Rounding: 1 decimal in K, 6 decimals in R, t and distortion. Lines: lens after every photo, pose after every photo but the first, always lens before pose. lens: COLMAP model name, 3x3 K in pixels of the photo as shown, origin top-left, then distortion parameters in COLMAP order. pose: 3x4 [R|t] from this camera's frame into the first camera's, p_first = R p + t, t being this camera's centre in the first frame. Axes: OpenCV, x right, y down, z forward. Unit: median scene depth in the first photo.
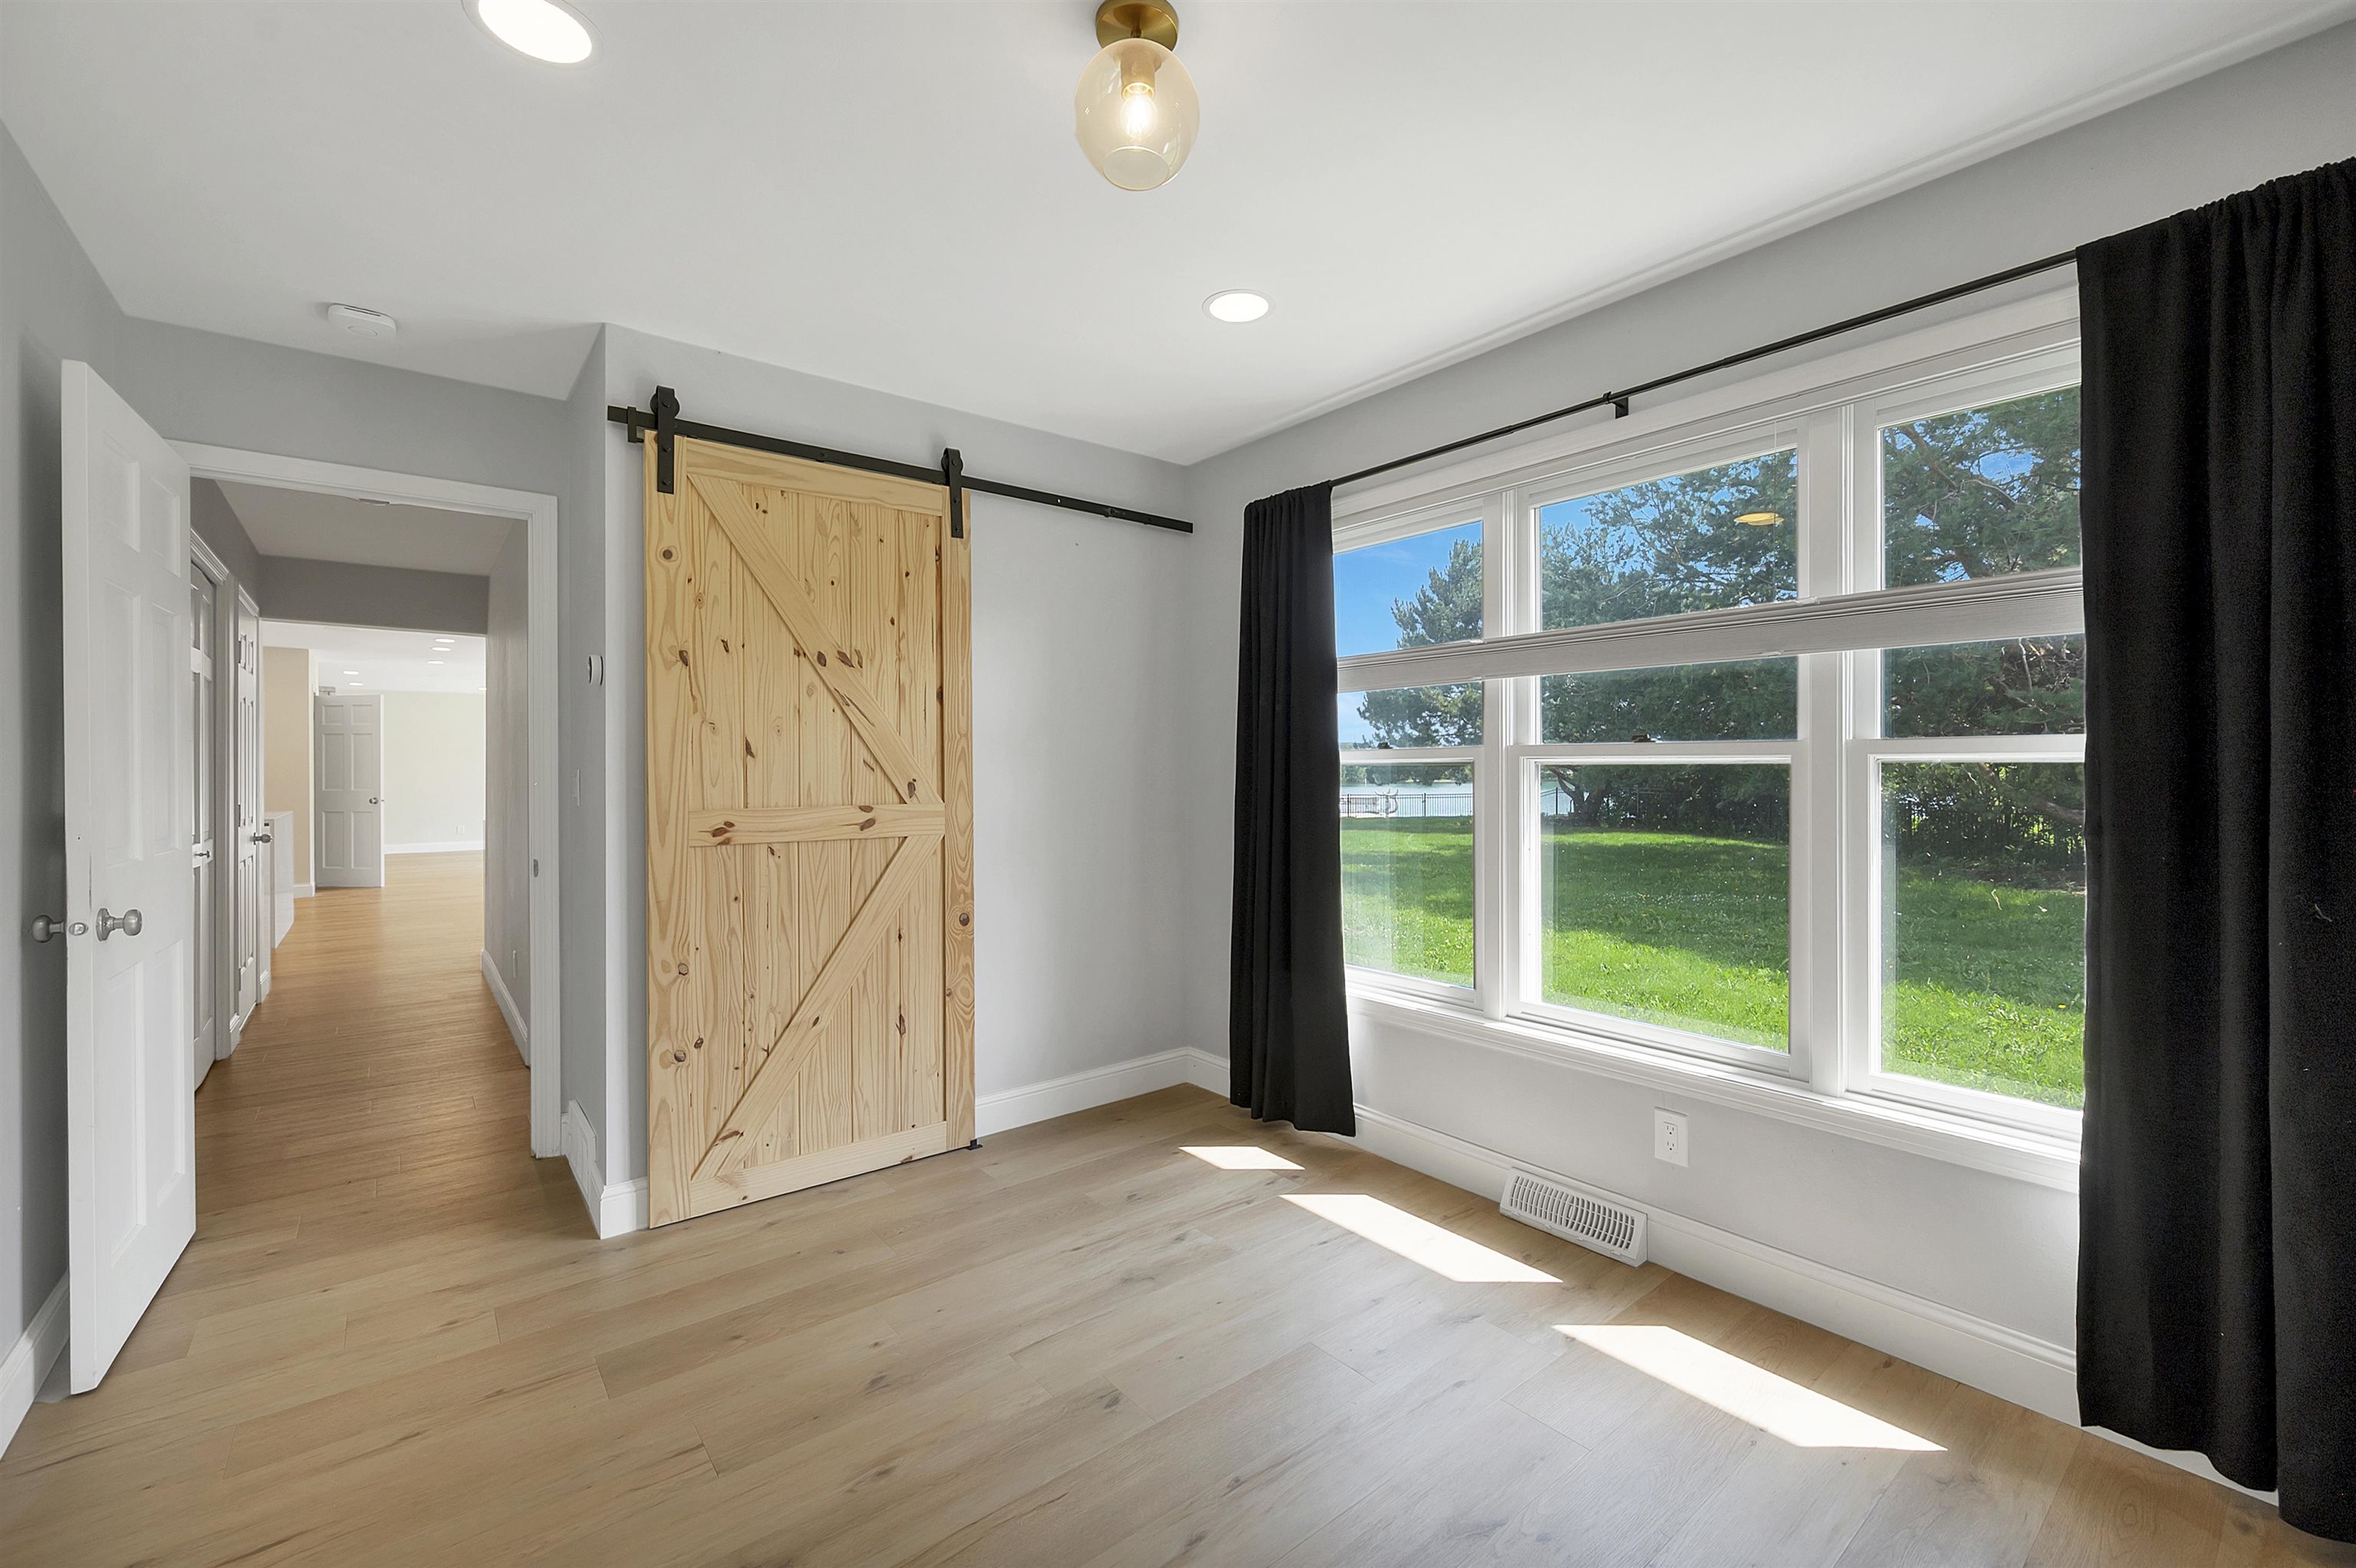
lens RADIAL K [[939.1, 0, 1191.3], [0, 939.1, 776.9], [0, 0, 1]] dist [-0.001293, -0.000023]
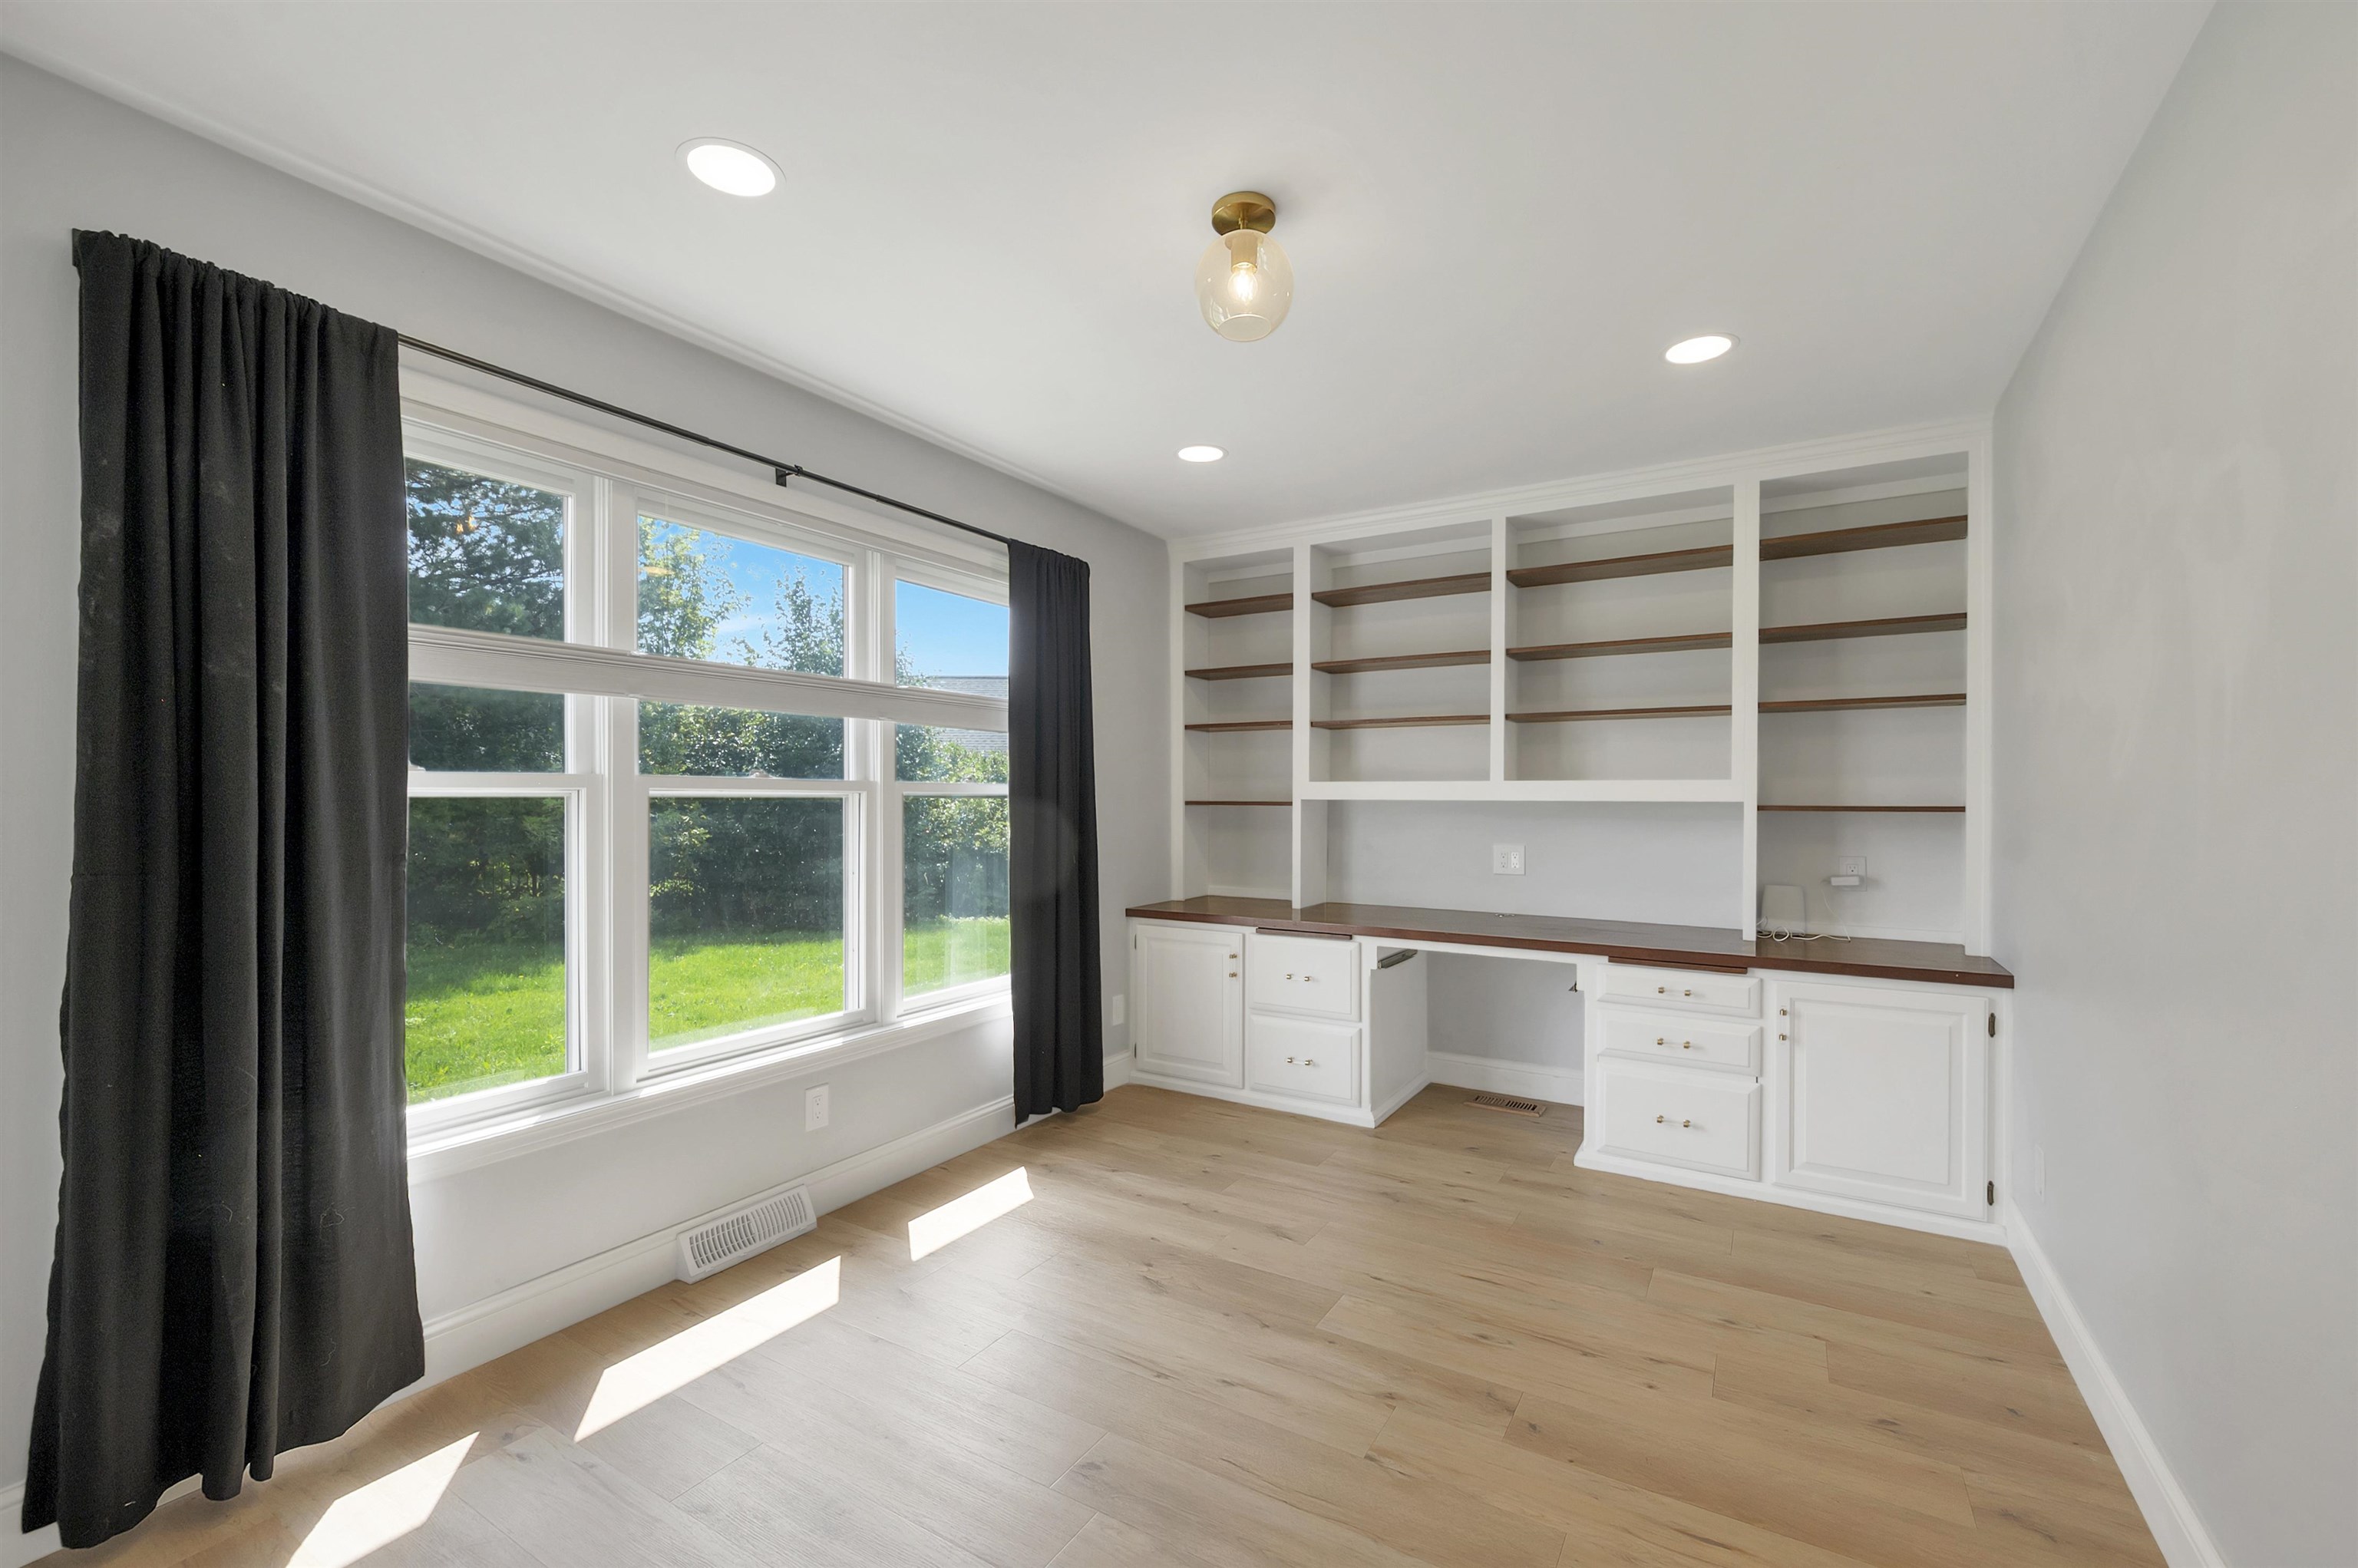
lens RADIAL K [[945.5, 0, 1179.2], [0, 945.5, 806.0], [0, 0, 1]] dist [0.000011, -0.000008]
pose [[-0.302235, -0.000368, 0.953233, -0.745619], [0.010776, 0.999935, 0.003802, -0.001447], [-0.953173, 0.011421, -0.302211, 0.875793]]
